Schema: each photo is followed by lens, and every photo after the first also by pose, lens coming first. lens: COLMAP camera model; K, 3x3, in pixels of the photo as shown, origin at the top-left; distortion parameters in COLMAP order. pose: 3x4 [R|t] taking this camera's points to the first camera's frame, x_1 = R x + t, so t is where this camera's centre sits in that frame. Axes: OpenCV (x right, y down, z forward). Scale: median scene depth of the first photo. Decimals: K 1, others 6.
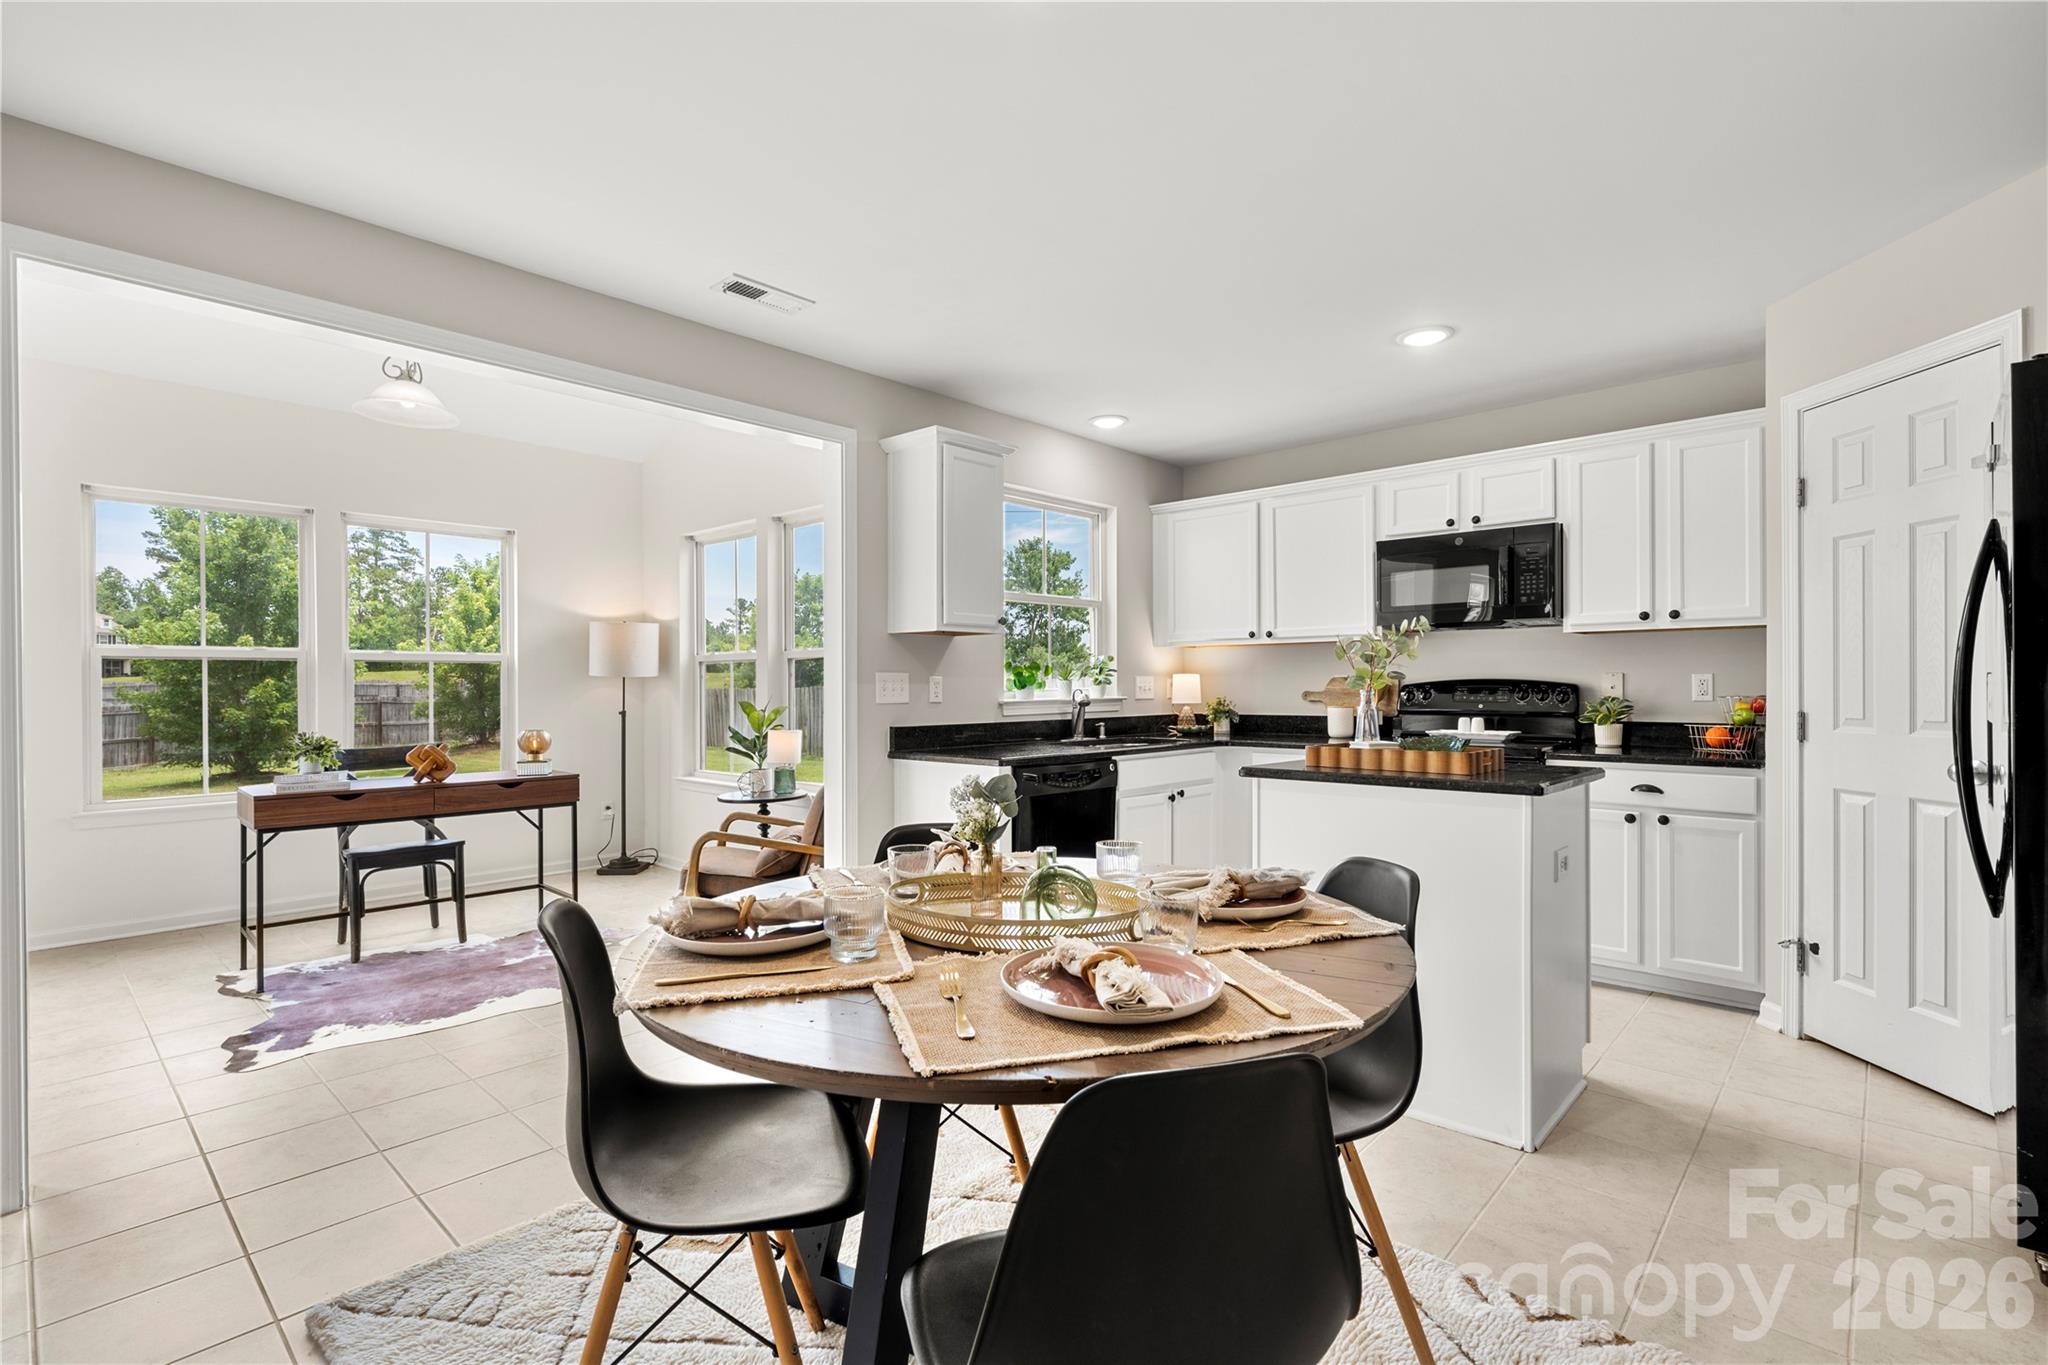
lens RADIAL K [[940.5, 0, 1018.0], [0, 940.5, 686.0], [0, 0, 1]] dist [0.001177, -0.000060]
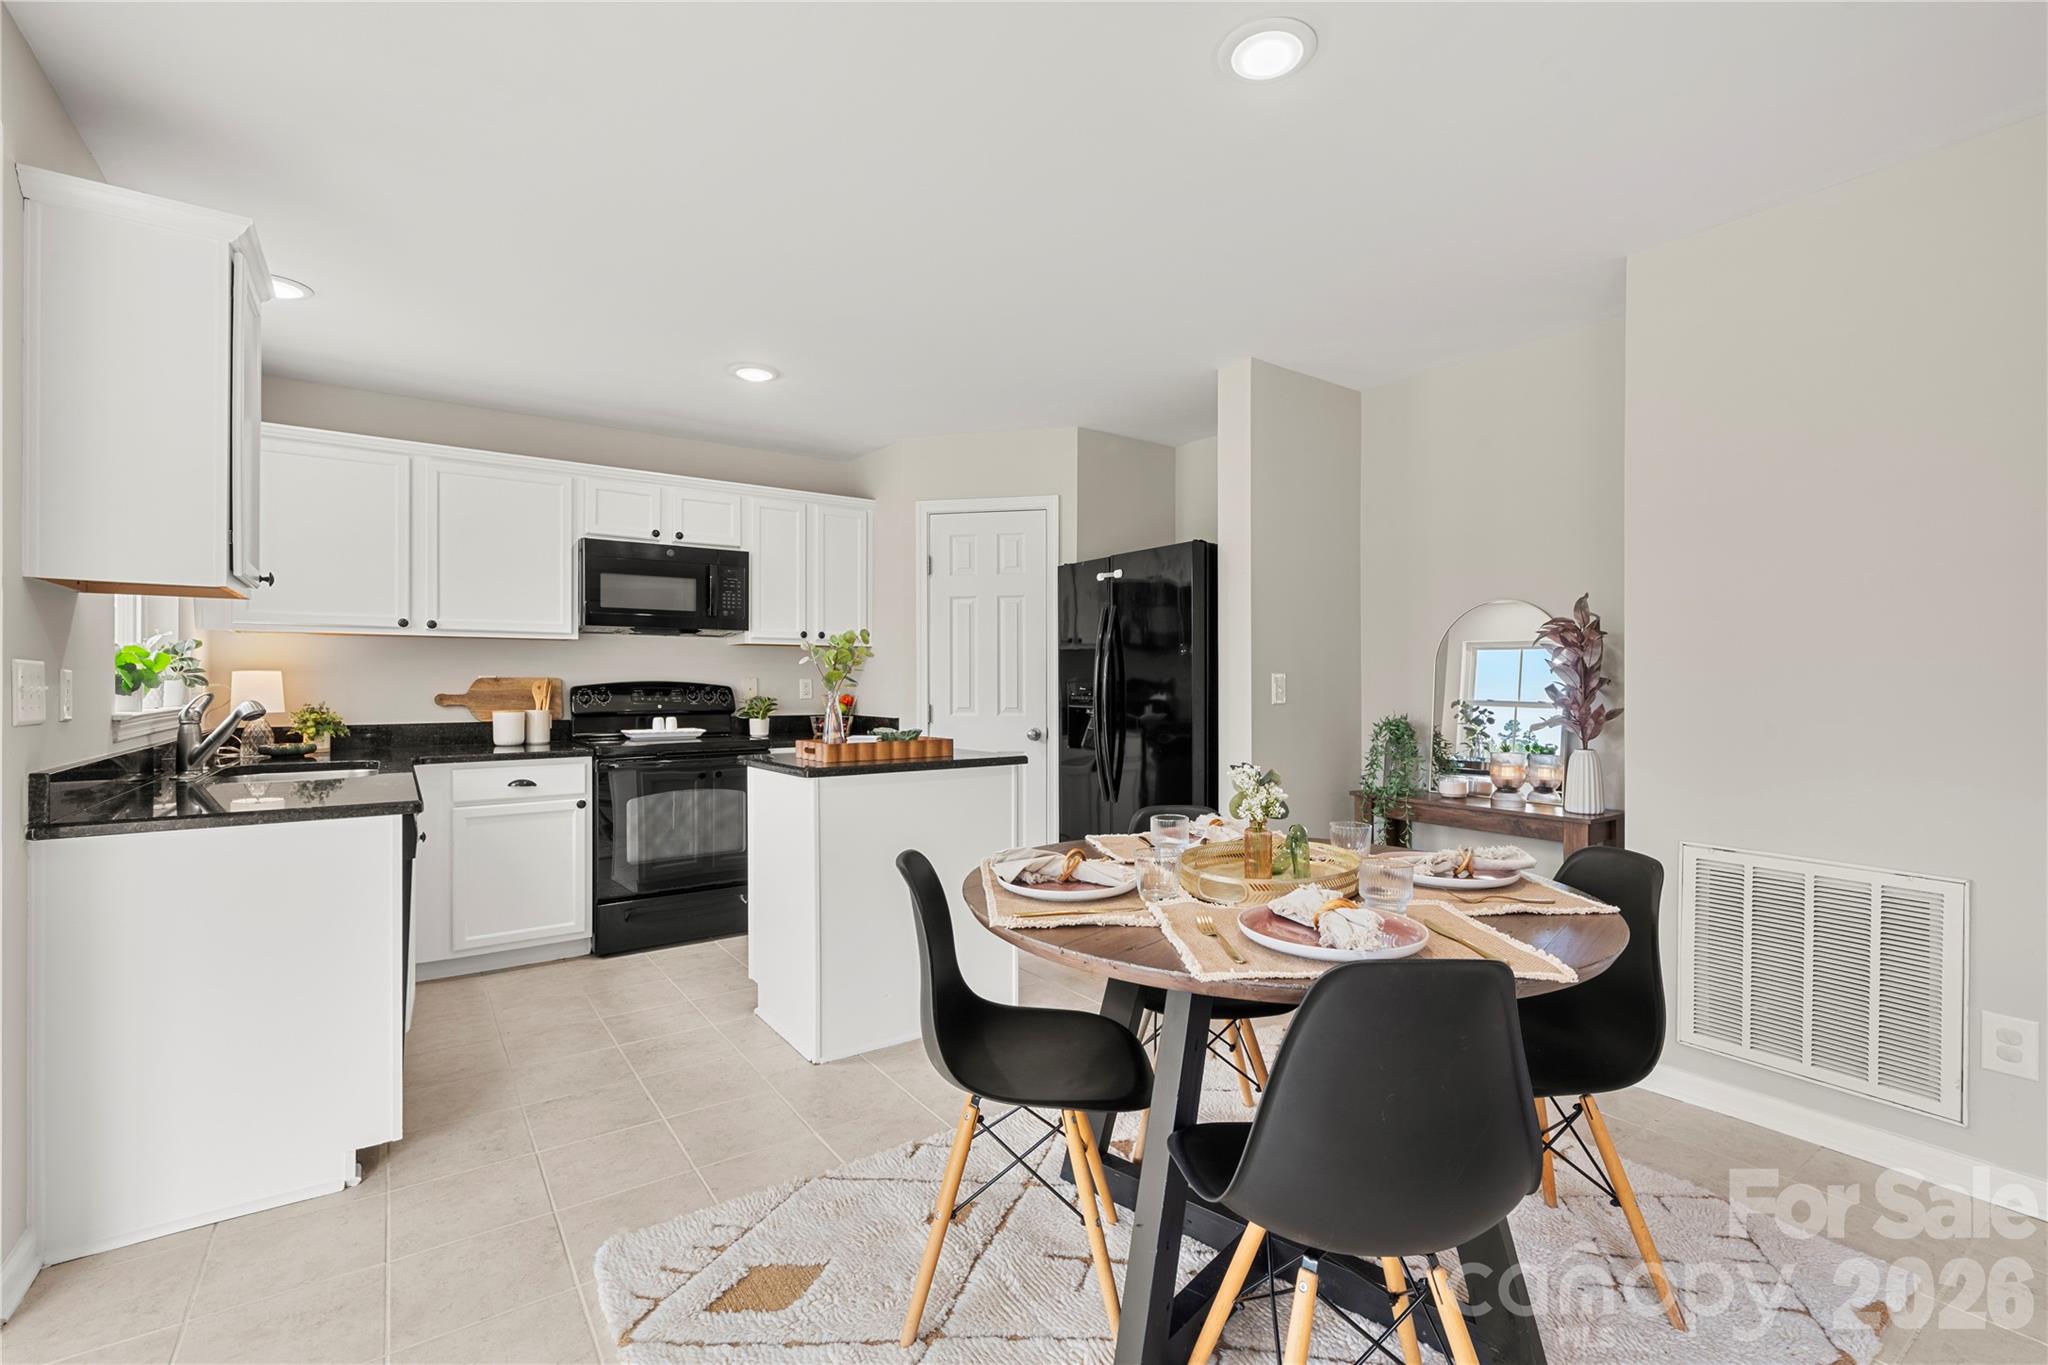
lens RADIAL K [[901.6, 0, 1024.0], [0, 901.6, 682.5], [0, 0, 1]] dist [-0.001520, -0.000001]
pose [[0.210813, 0.006033, 0.977508, -0.448441], [0.000212, 0.999981, -0.006217, 0.000261], [-0.977526, 0.001518, 0.210807, 0.388898]]
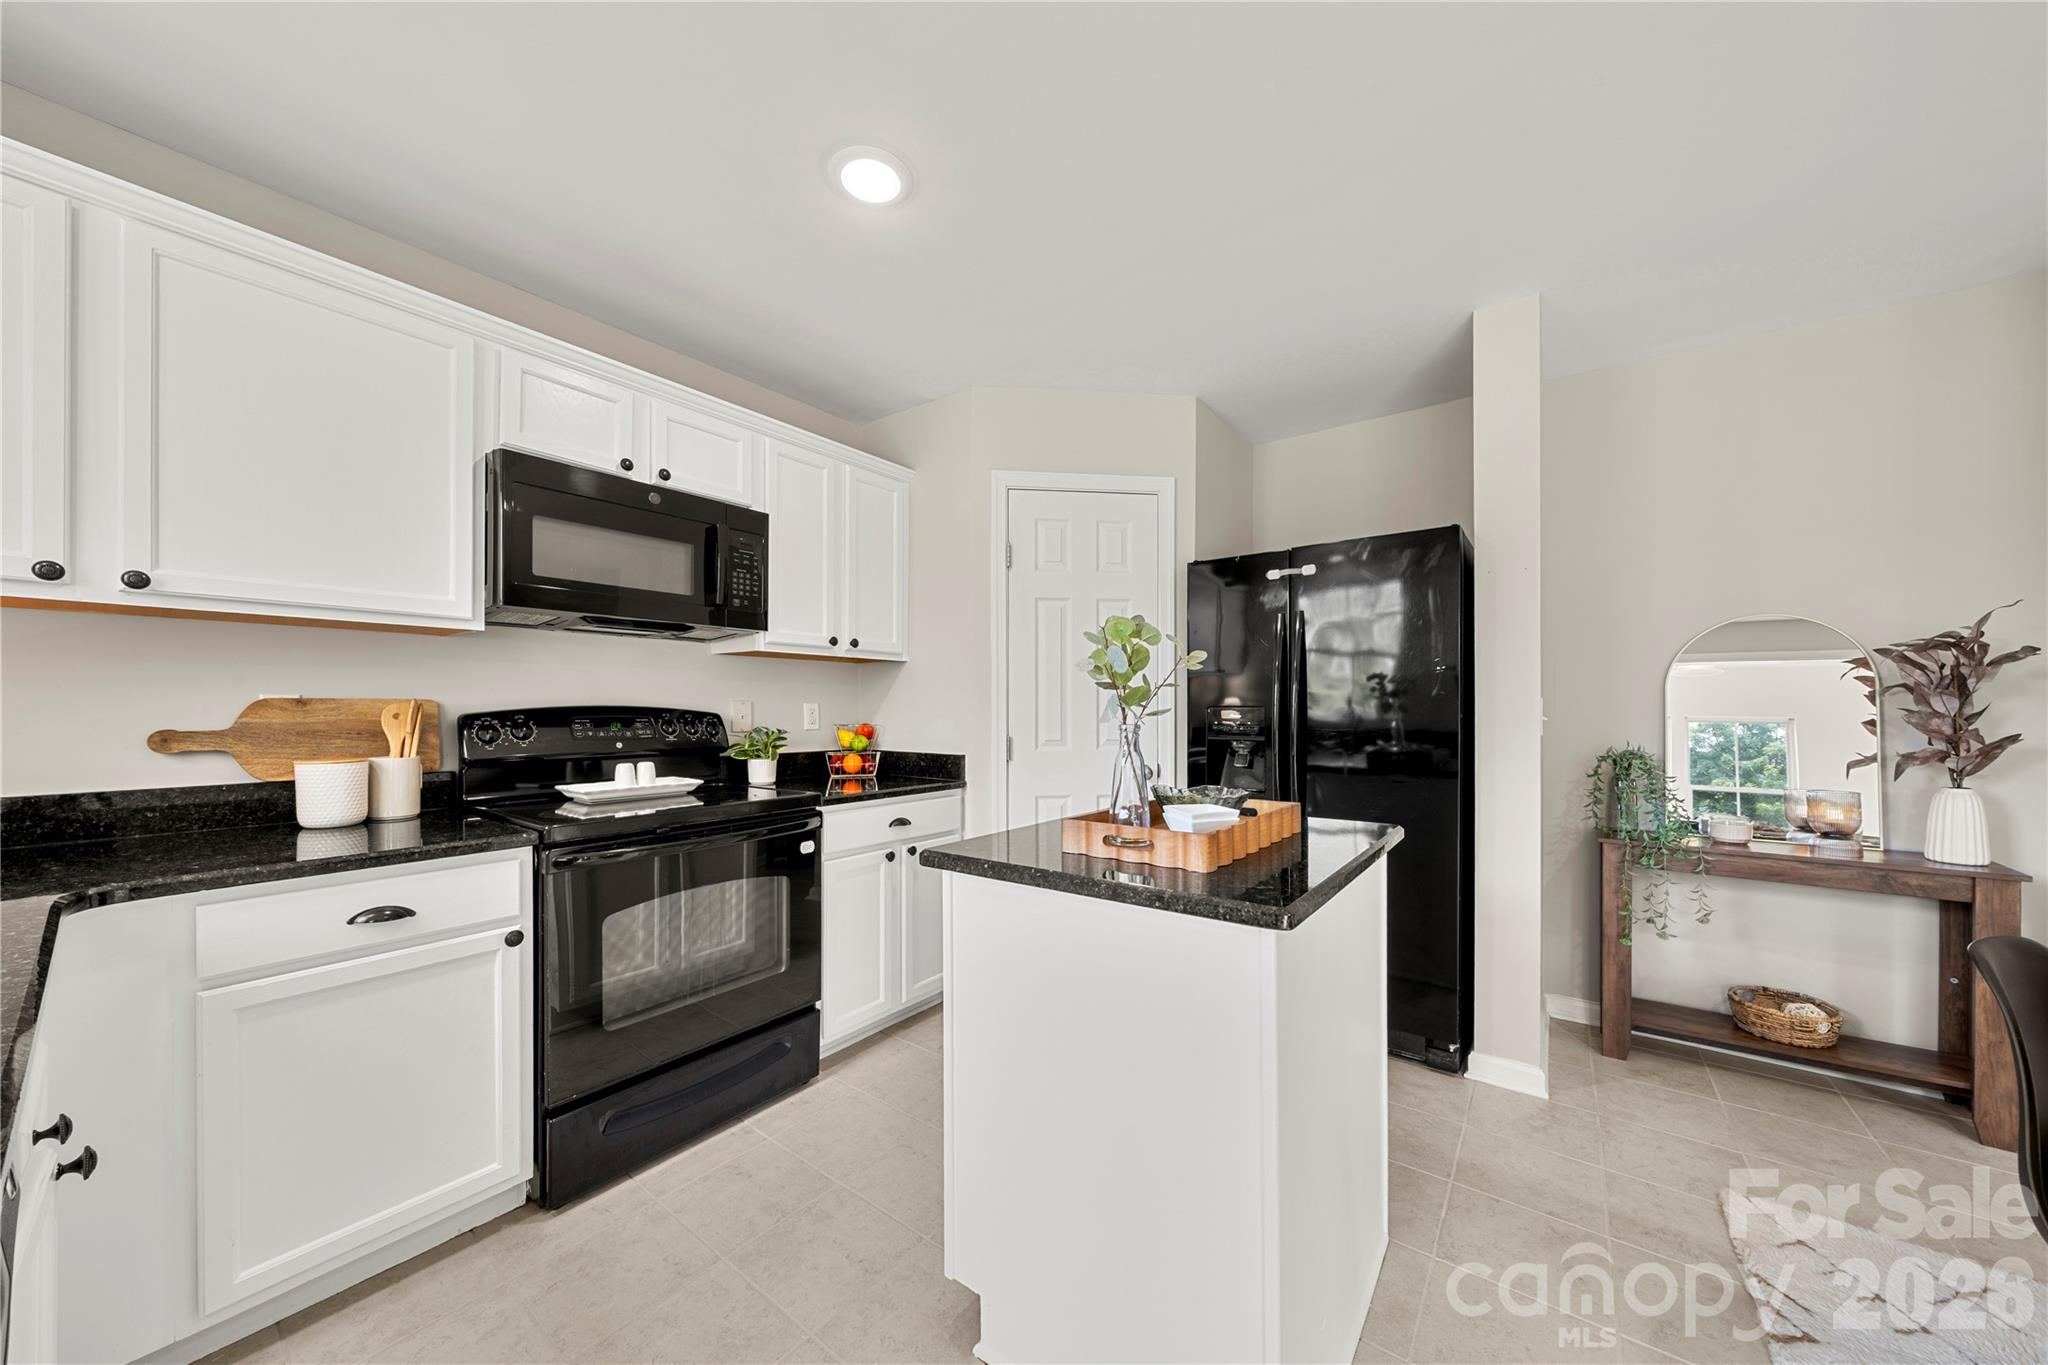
lens RADIAL K [[699.1, 0, 1028.9], [0, 699.1, 710.5], [0, 0, 1]] dist [-0.006060, -0.000091]
pose [[-0.100215, 0.002348, 0.994963, -0.046693], [0.000648, 0.999997, -0.002294, -0.002764], [-0.994966, 0.000415, -0.100216, 0.784555]]
